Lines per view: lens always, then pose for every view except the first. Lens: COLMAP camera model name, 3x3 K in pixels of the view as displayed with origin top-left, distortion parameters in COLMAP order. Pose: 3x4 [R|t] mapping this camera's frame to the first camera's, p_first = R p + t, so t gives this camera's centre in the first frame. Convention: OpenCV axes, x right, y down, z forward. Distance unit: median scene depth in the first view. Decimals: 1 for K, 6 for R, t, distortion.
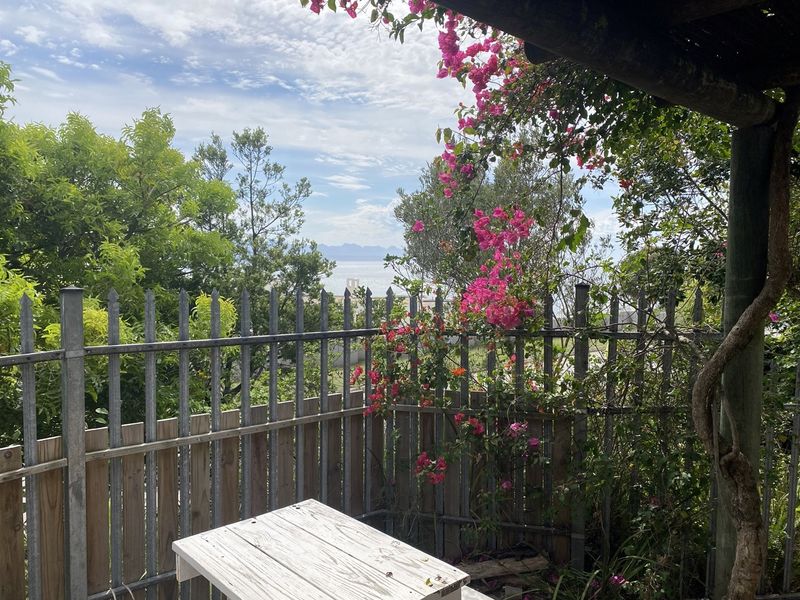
lens RADIAL K [[616.8, 0, 405.0], [0, 616.8, 298.0], [0, 0, 1]] dist [0.033625, -0.027763]
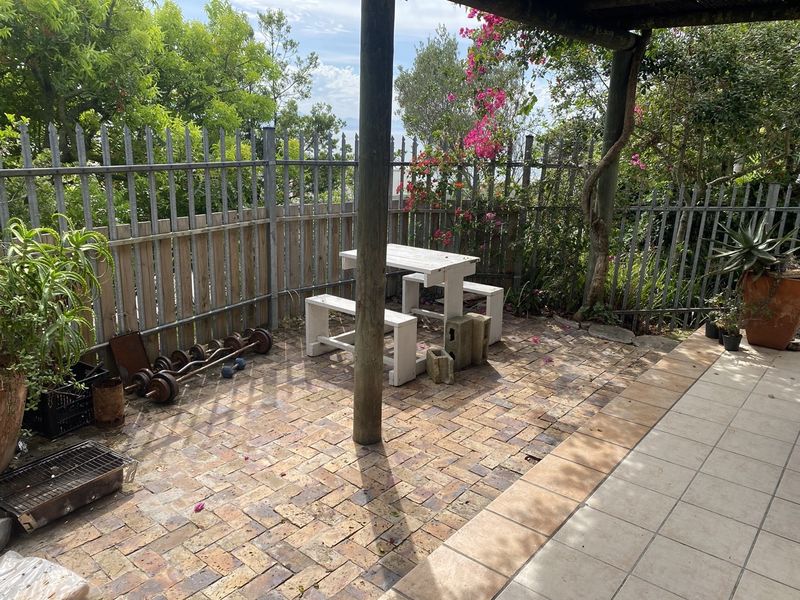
lens RADIAL K [[616.8, 0, 396.0], [0, 616.8, 298.4], [0, 0, 1]] dist [0.033625, -0.027763]
pose [[0.993939, -0.001712, 0.109924, -0.281663], [-0.020744, 0.978997, 0.202816, 0.080595], [-0.107963, -0.203867, 0.973027, -0.757993]]
